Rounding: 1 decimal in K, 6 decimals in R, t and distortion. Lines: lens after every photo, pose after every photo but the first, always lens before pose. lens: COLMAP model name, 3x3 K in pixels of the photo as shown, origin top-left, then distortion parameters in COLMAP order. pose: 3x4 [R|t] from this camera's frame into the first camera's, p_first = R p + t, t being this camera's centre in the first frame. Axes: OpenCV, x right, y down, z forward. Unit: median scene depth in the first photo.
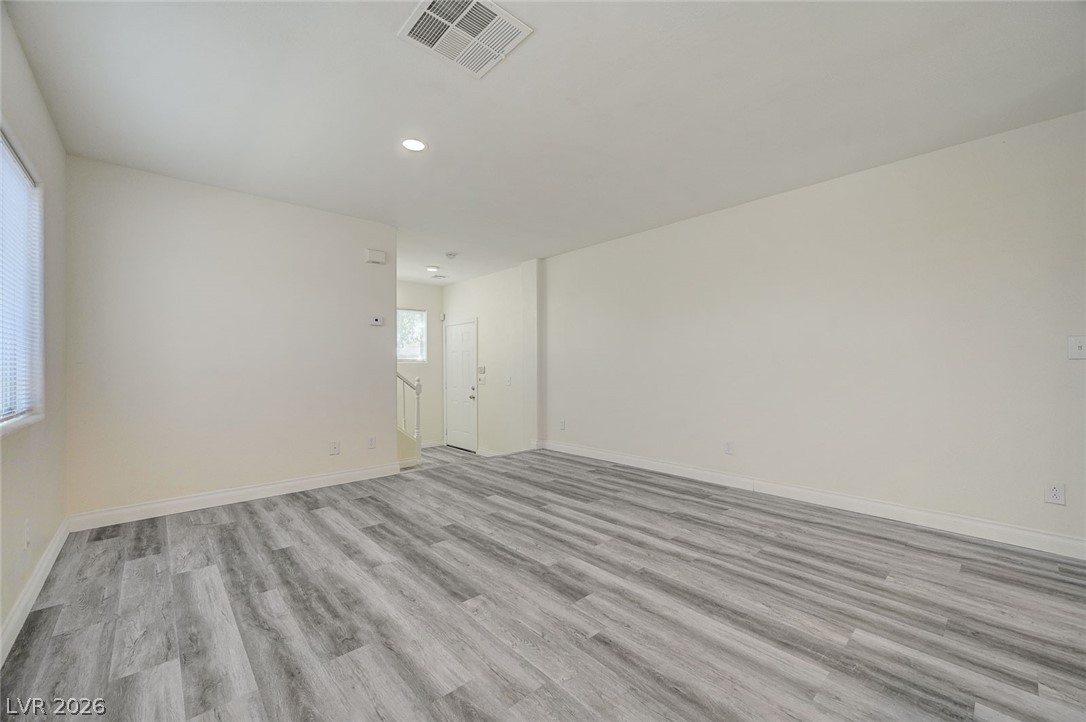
lens RADIAL K [[430.6, 0, 544.1], [0, 430.6, 364.1], [0, 0, 1]] dist [-0.000935, 0.000065]
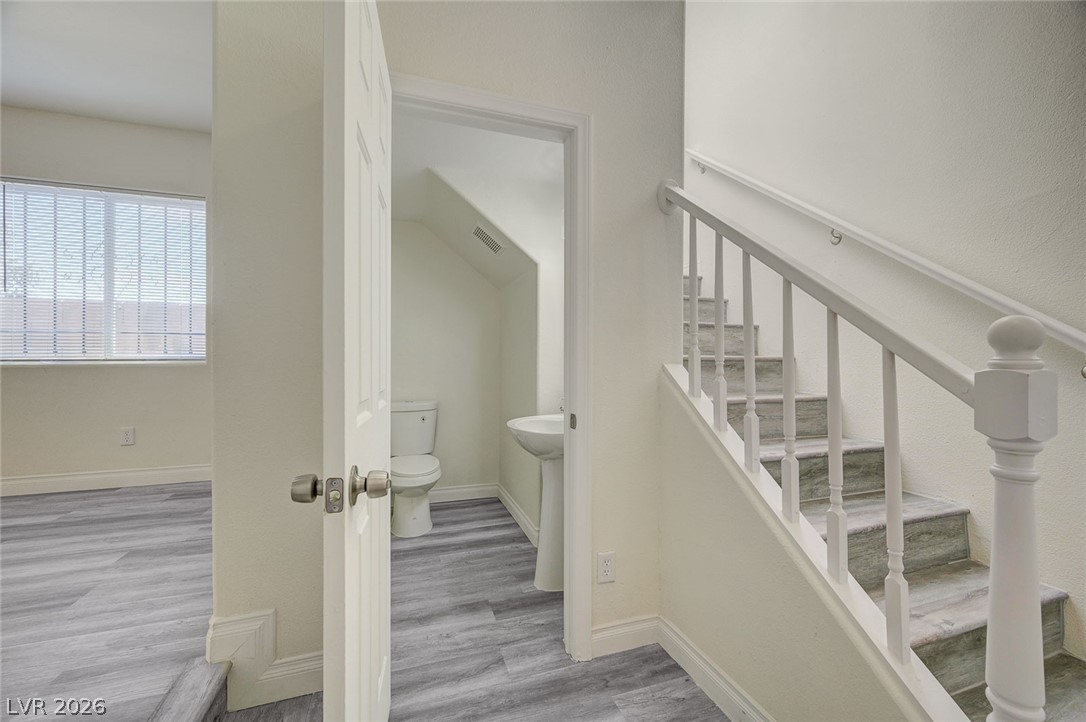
lens RADIAL K [[433.1, 0, 543.6], [0, 433.1, 358.8], [0, 0, 1]] dist [0.000131, 0.000033]
pose [[-0.399460, 0.001821, -0.916749, -0.260489], [0.007871, 0.999968, -0.001443, 0.090907], [0.916717, -0.007792, -0.399462, 2.061444]]
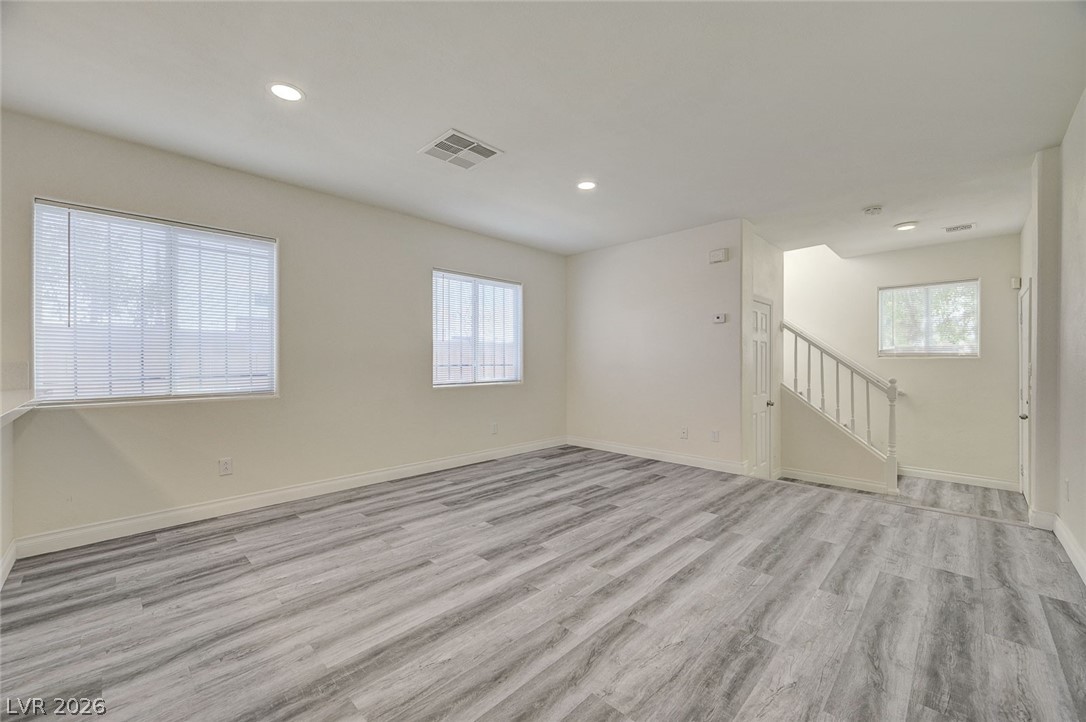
lens RADIAL K [[430.6, 0, 544.1], [0, 430.6, 364.1], [0, 0, 1]] dist [-0.000935, 0.000065]
pose [[0.059711, 0.008045, -0.998183, 0.924374], [0.004116, 0.999957, 0.008305, -0.003150], [0.998207, -0.004605, 0.059675, 0.789873]]
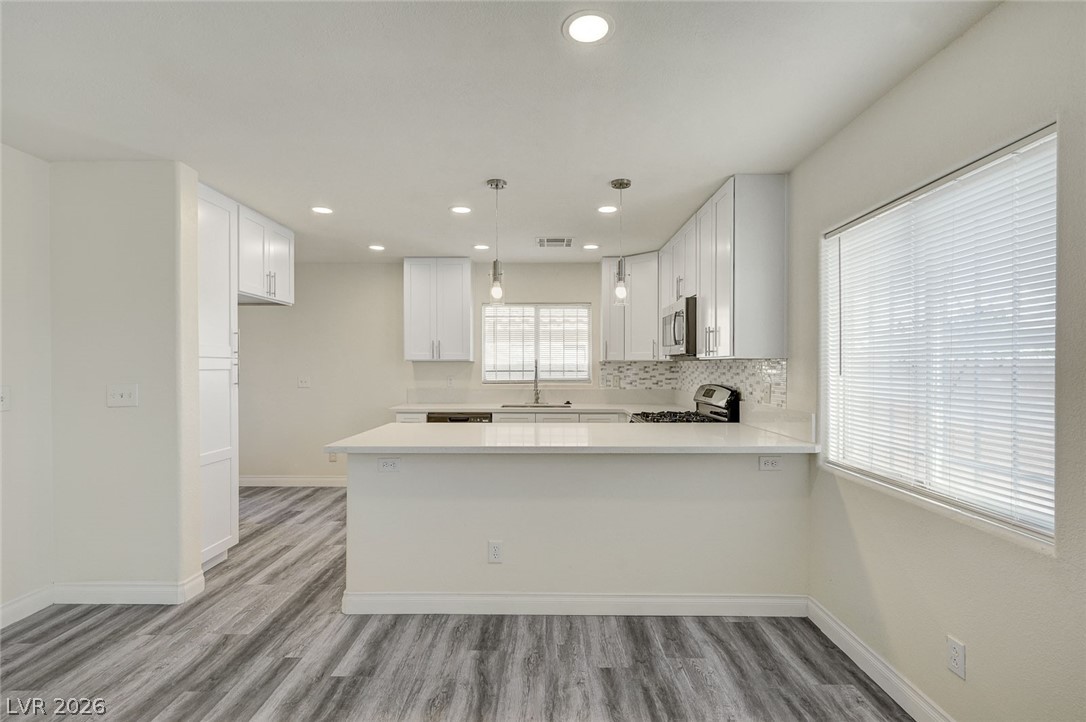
lens RADIAL K [[498.0, 0, 544.5], [0, 498.0, 367.3], [0, 0, 1]] dist [-0.001922, -0.000131]
pose [[-0.734518, 0.000764, 0.678589, -0.277065], [-0.000220, 0.999999, -0.001363, -0.092651], [-0.678590, -0.001151, -0.734517, 0.839572]]
